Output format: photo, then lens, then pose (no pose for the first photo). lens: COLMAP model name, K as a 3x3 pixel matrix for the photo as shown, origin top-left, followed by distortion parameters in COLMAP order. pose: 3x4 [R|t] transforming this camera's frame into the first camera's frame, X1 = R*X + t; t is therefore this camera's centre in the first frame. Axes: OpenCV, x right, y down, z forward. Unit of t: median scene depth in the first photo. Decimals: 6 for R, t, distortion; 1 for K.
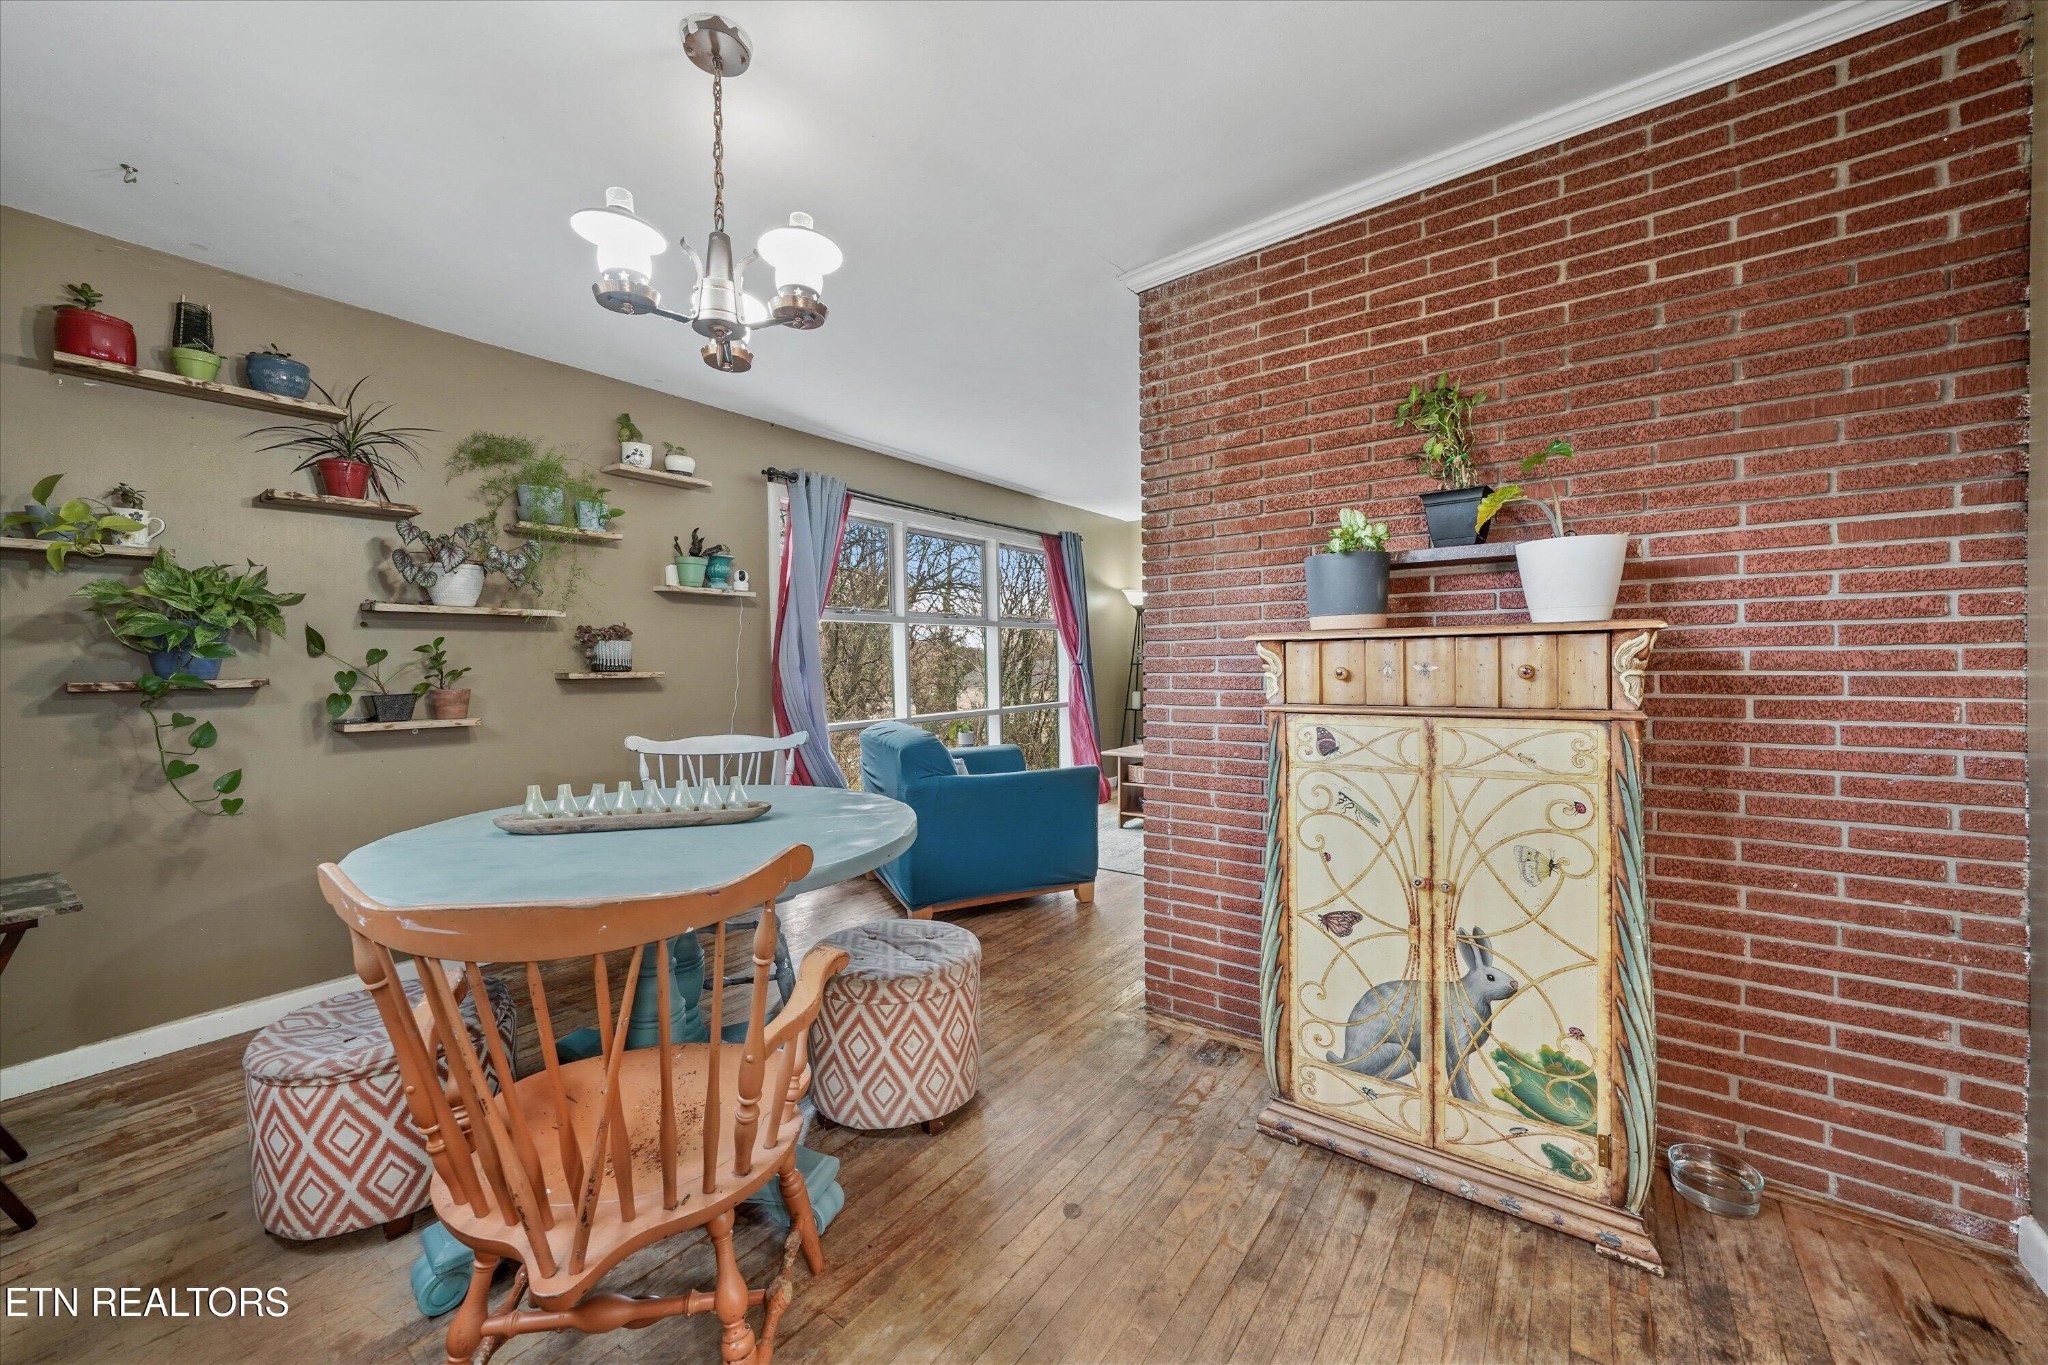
lens RADIAL K [[785.1, 0, 1024.0], [0, 785.1, 682.5], [0, 0, 1]] dist [-0.011911, 0.000024]
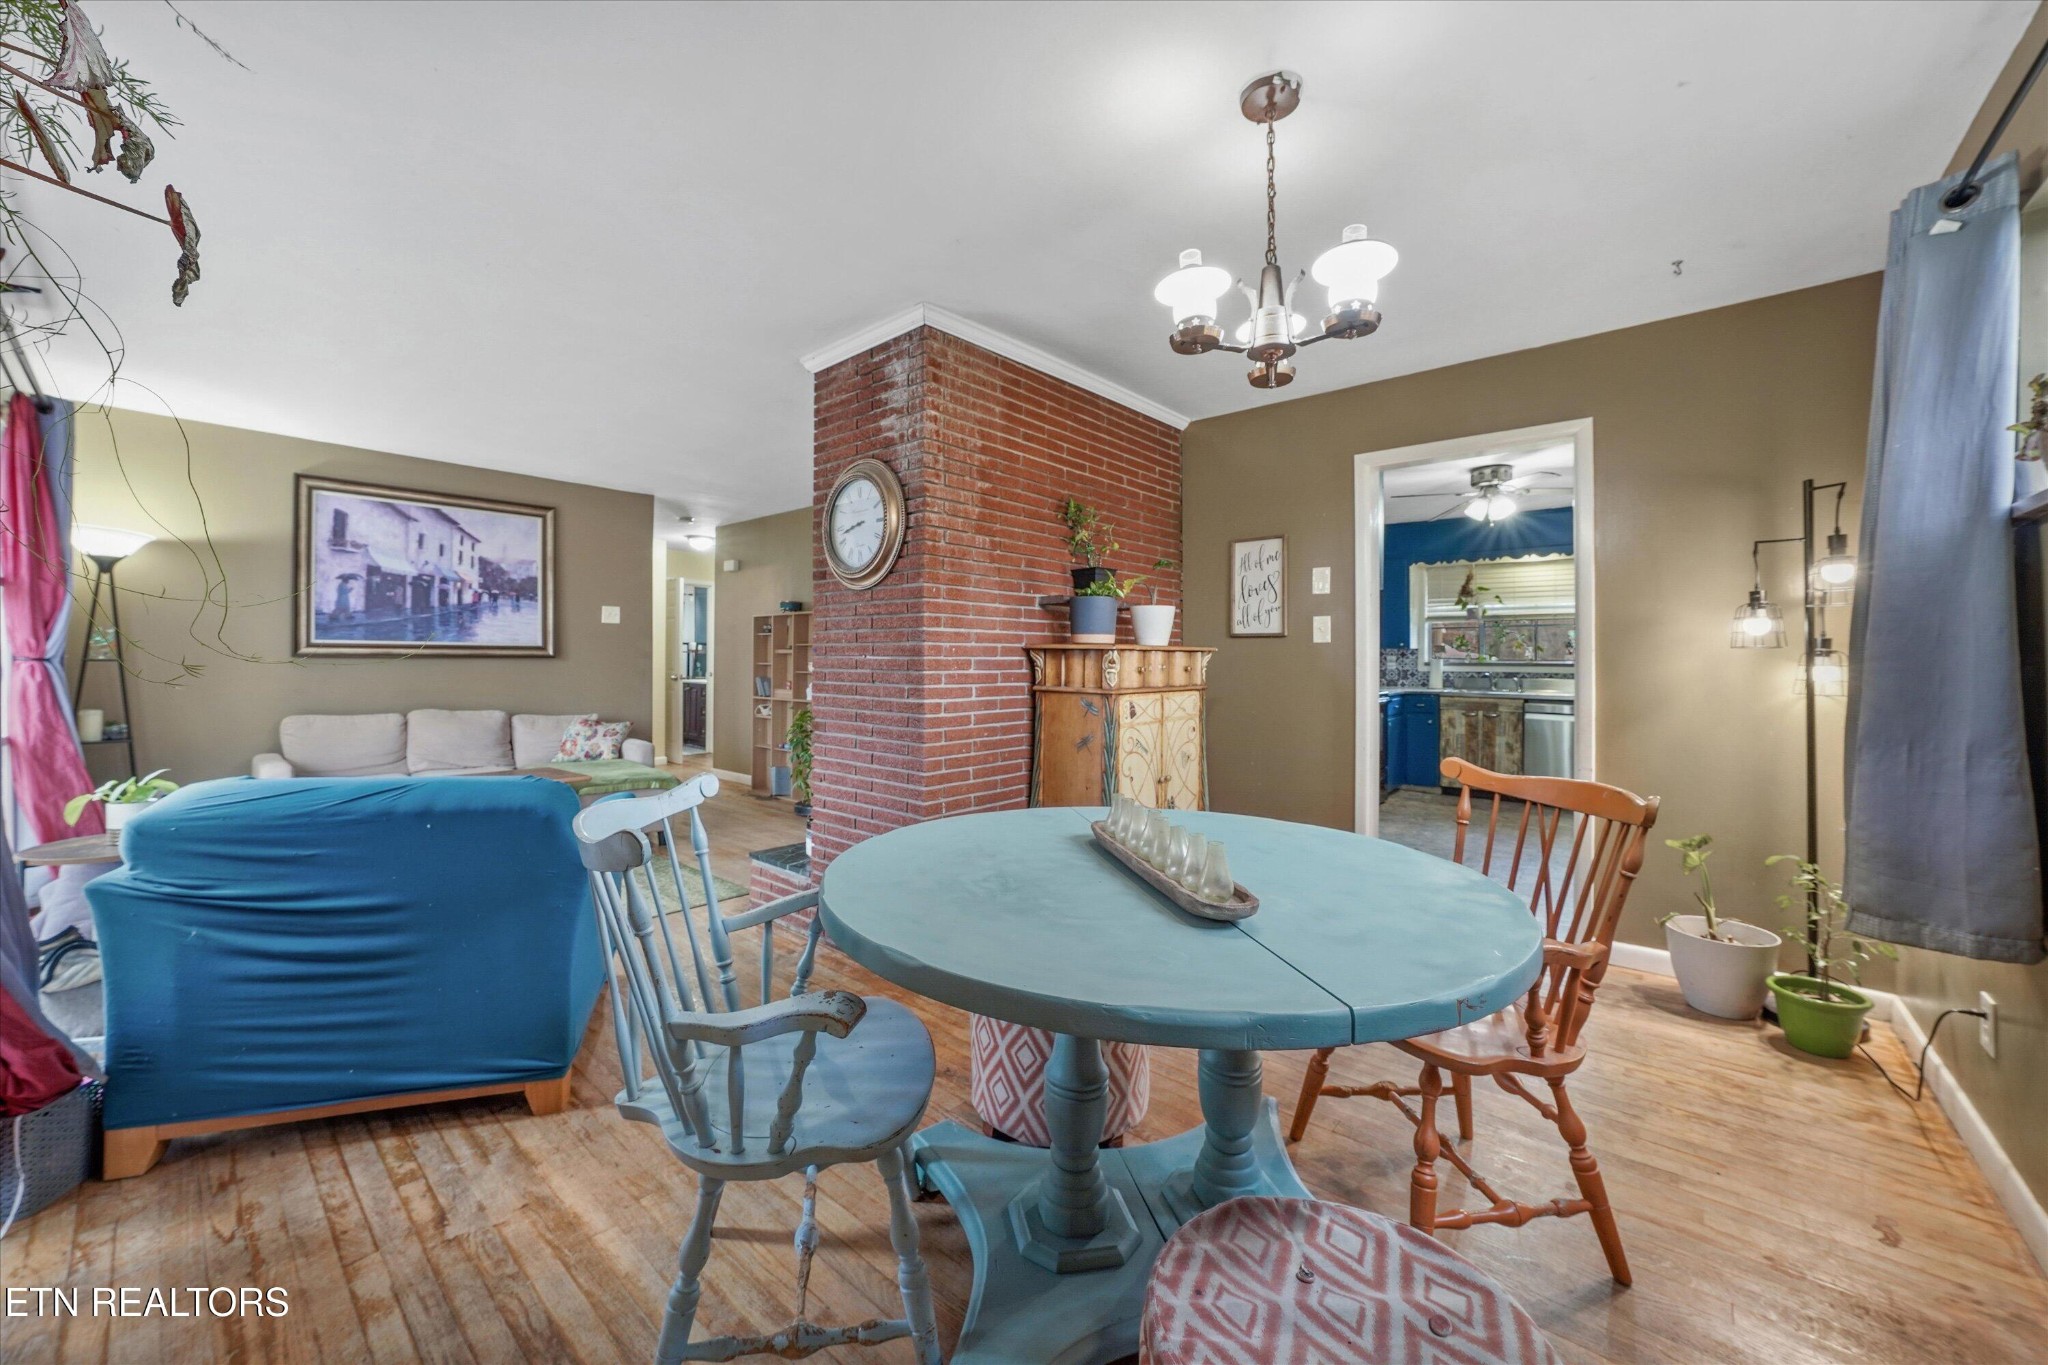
lens RADIAL K [[744.8, 0, 1054.5], [0, 744.8, 661.3], [0, 0, 1]] dist [-0.000625, 0.000003]
pose [[0.069031, 0.014705, 0.997506, -0.925280], [0.016856, 0.999731, -0.015905, -0.005311], [-0.997472, 0.017912, 0.068765, 0.797279]]
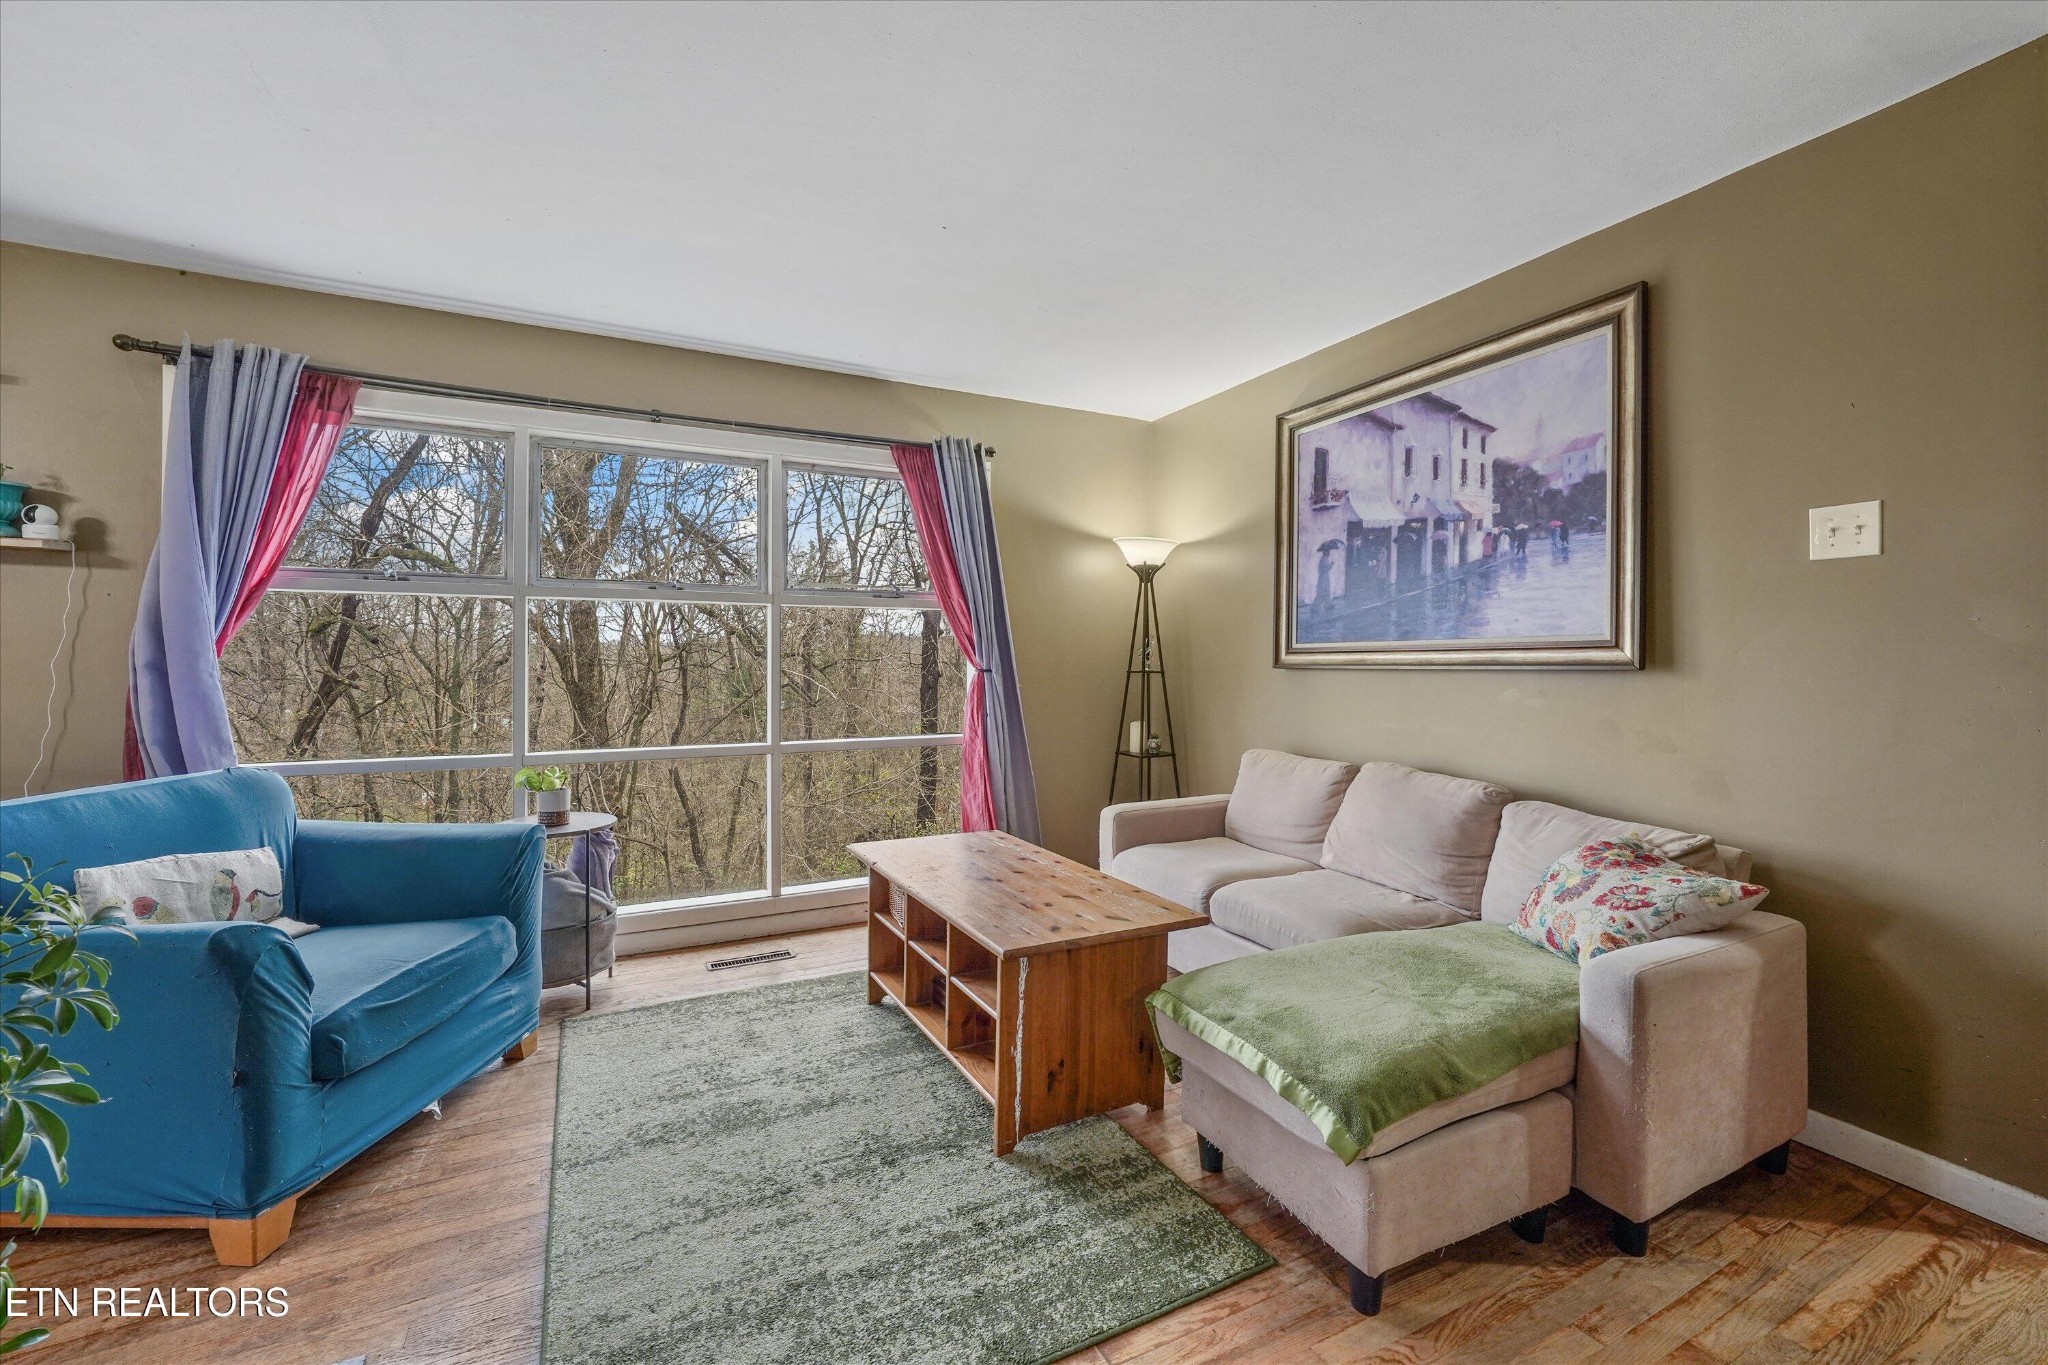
lens RADIAL K [[805.0, 0, 1026.8], [0, 805.0, 670.3], [0, 0, 1]] dist [-0.013225, 0.000198]
pose [[0.890345, 0.014935, -0.455041, 0.914268], [-0.019273, 0.999802, -0.004894, -0.054658], [0.454878, 0.013128, 0.890457, 1.274046]]
